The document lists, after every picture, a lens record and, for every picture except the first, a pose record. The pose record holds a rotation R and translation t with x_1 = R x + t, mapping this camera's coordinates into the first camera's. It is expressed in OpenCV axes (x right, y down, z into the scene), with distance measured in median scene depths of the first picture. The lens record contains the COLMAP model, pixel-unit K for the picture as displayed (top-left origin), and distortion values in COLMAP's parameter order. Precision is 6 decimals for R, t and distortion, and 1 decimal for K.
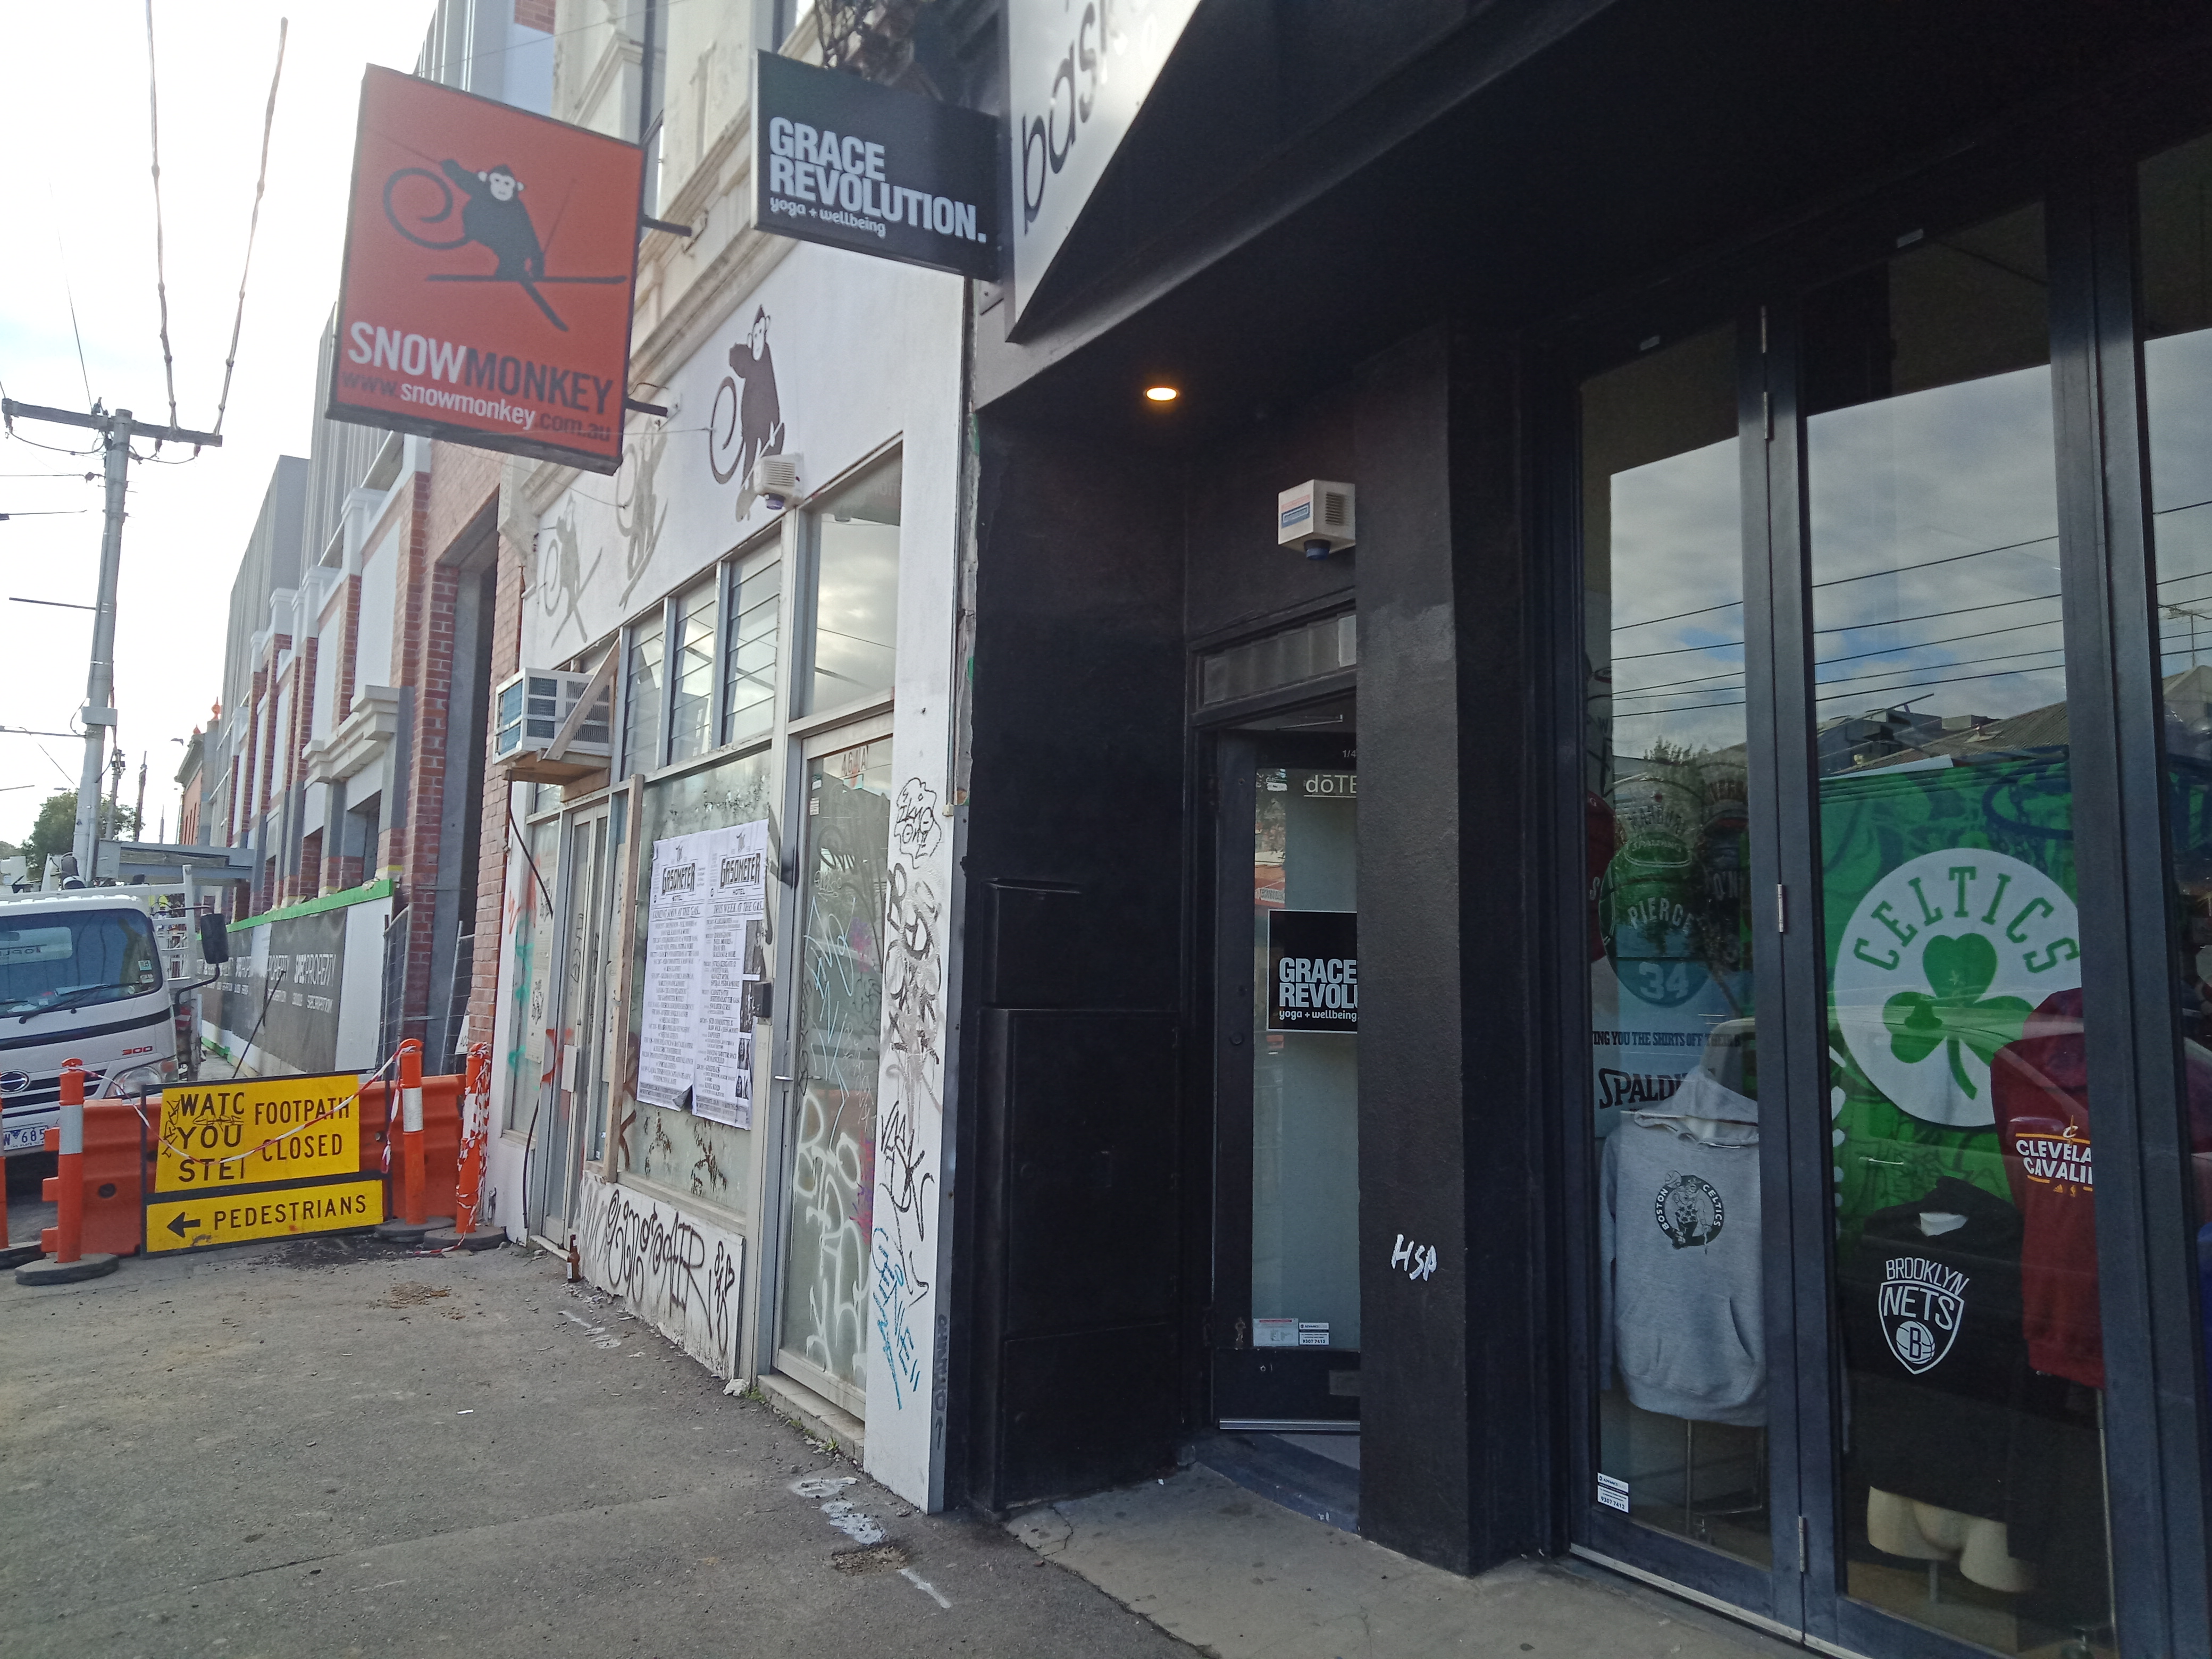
lens RADIAL K [[1627.9, 0, 1108.9], [0, 1627.9, 799.3], [0, 0, 1]] dist [0.095802, -0.093770]
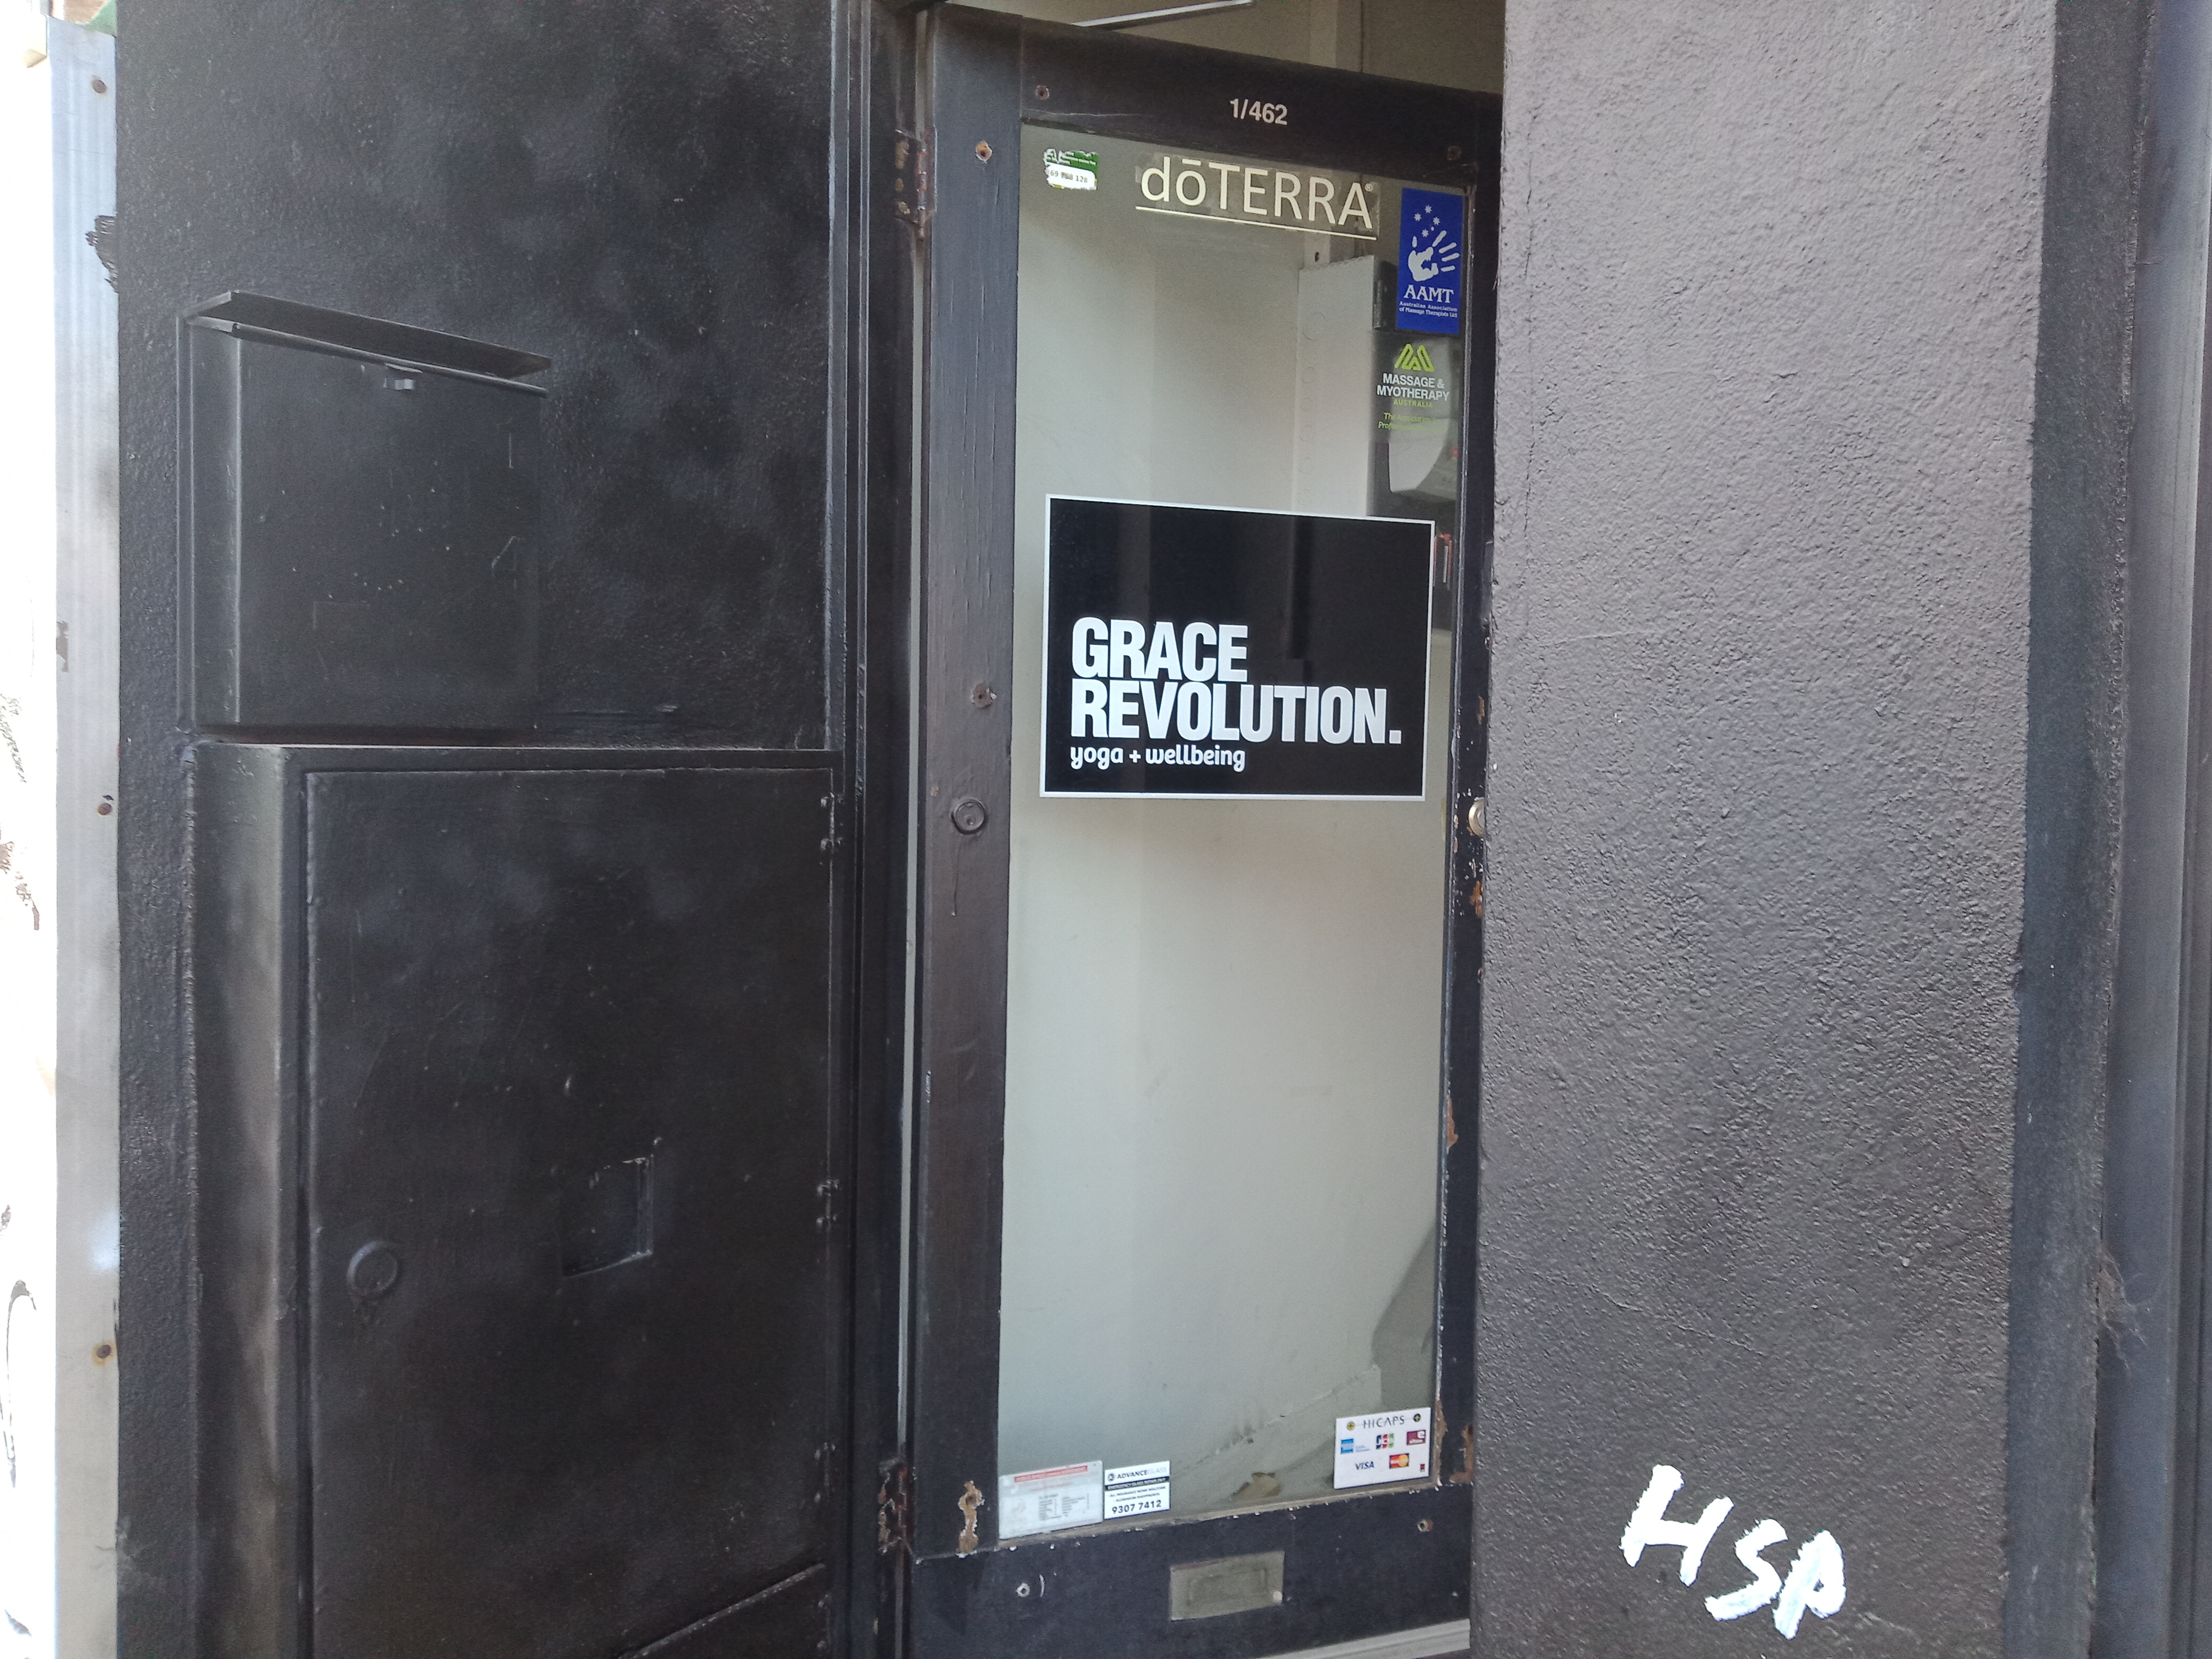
lens RADIAL K [[1627.9, 0, 1108.9], [0, 1627.9, 799.3], [0, 0, 1]] dist [0.095802, -0.093770]
pose [[0.951673, -0.014767, 0.306759, -0.011787], [-0.034787, 0.987232, 0.155446, 0.080495], [-0.305138, -0.158605, 0.939008, 0.625532]]
